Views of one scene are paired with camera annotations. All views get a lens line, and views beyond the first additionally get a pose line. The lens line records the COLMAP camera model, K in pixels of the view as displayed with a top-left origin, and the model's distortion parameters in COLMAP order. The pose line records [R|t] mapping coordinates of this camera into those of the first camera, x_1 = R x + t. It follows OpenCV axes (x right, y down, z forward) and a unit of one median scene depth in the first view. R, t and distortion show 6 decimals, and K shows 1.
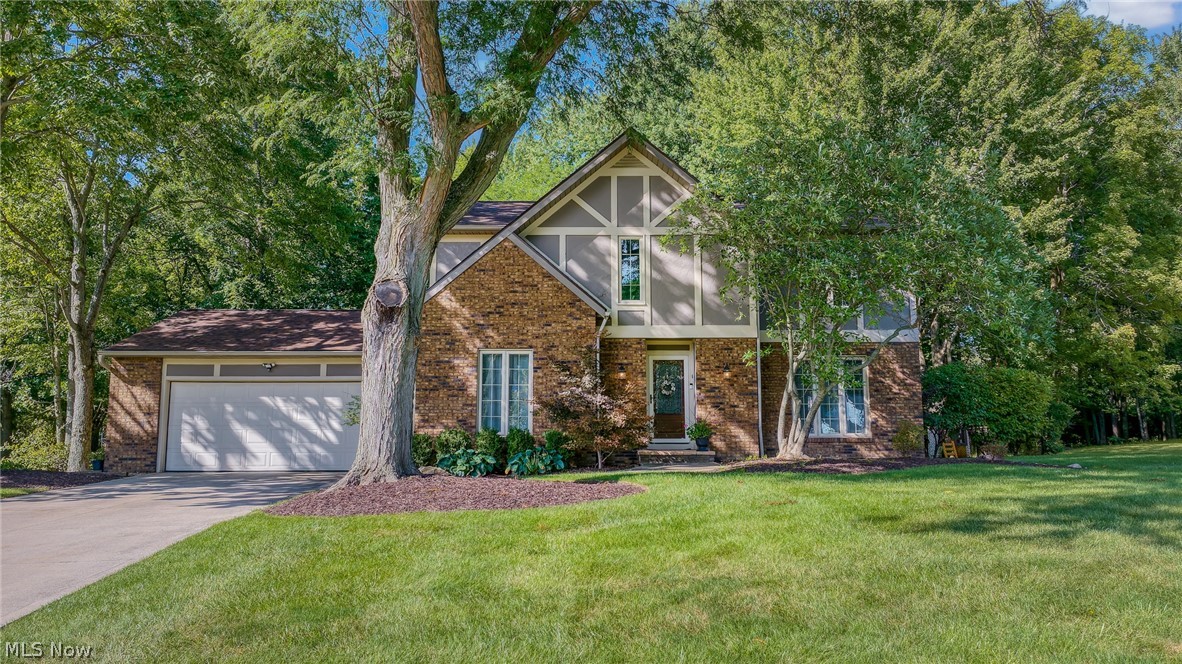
lens RADIAL K [[852.9, 0, 591.0], [0, 852.9, 332.0], [0, 0, 1]] dist [0.000266, -0.006081]
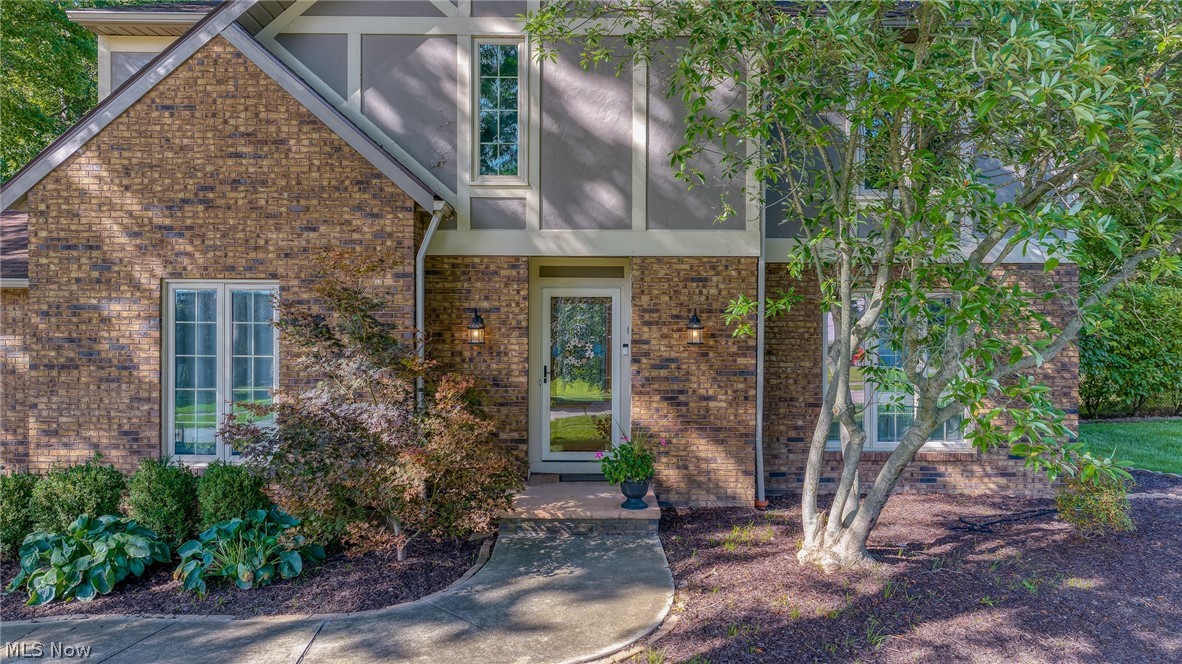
lens RADIAL K [[852.9, 0, 591.0], [0, 852.9, 332.0], [0, 0, 1]] dist [0.000266, -0.006081]
pose [[0.999959, 0.005158, 0.007429, 0.097073], [-0.006196, 0.989071, 0.147311, -0.021669], [-0.006588, -0.147351, 0.989062, 0.521826]]
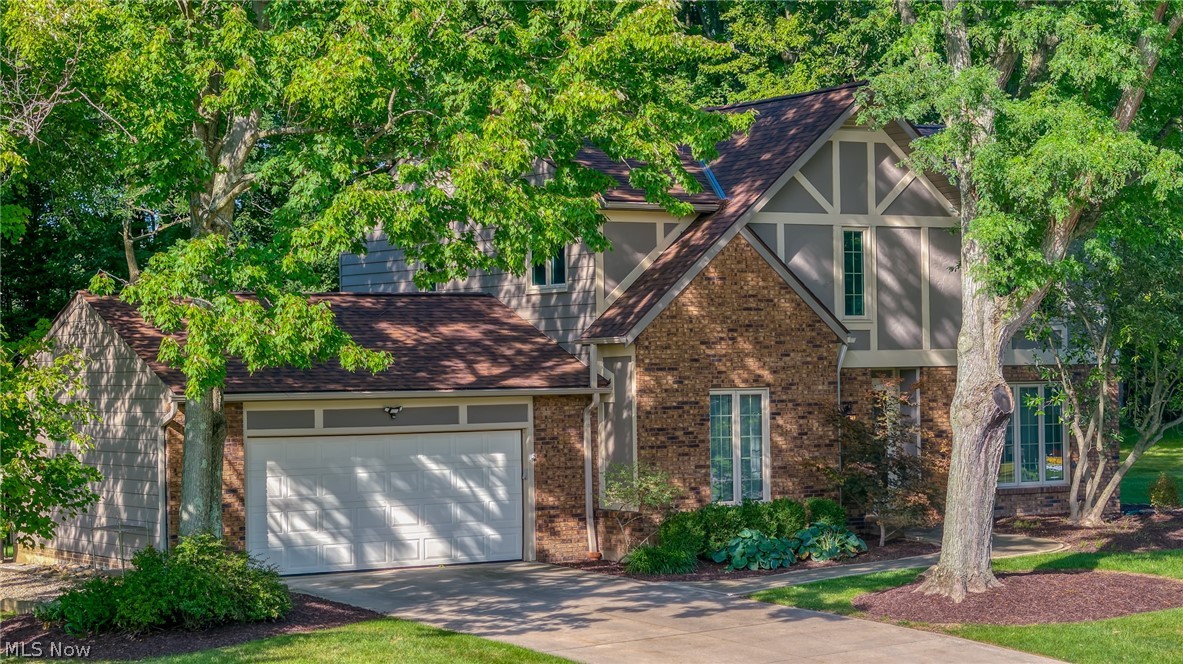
lens RADIAL K [[2424.7, 0, 591.5], [0, 2424.7, 332.0], [0, 0, 1]] dist [0.026889, 0.048188]
pose [[0.844696, -0.003384, 0.535236, -1.291901], [-0.062569, 0.992500, 0.105020, -0.233426], [-0.531577, -0.122199, 0.838149, -0.654357]]
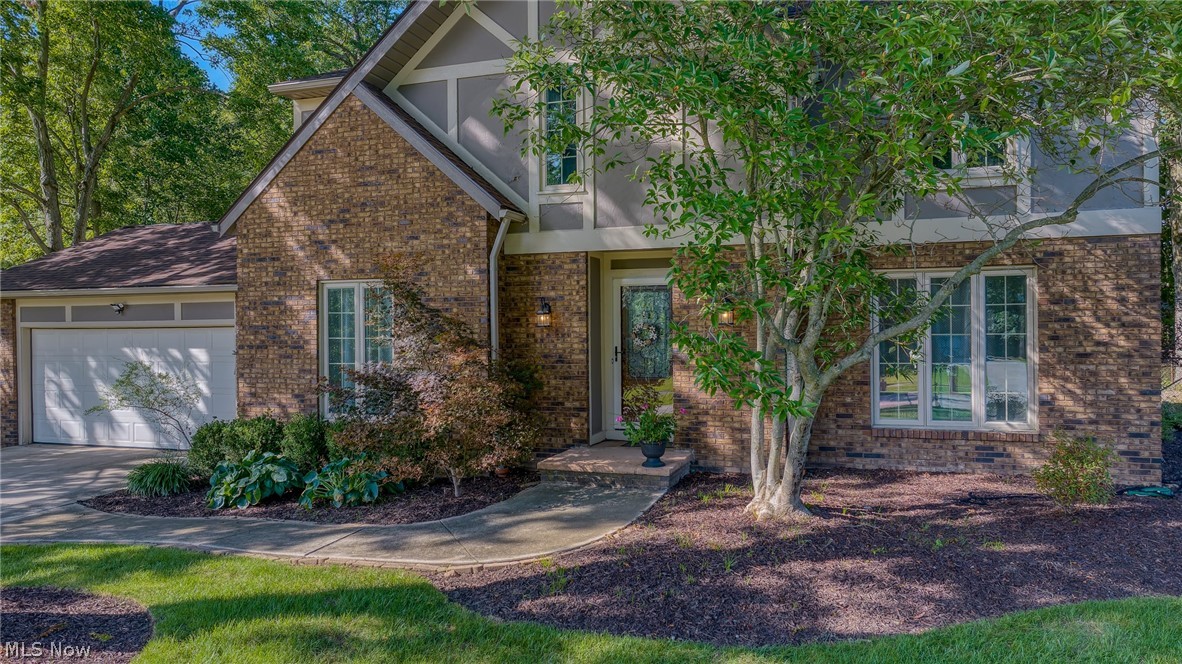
lens RADIAL K [[852.9, 0, 591.0], [0, 852.9, 332.0], [0, 0, 1]] dist [0.000266, -0.006081]
pose [[0.940746, -0.005975, -0.339059, 0.260116], [0.055712, 0.988982, 0.137152, -0.017500], [0.334504, -0.147915, 0.930714, 0.472380]]
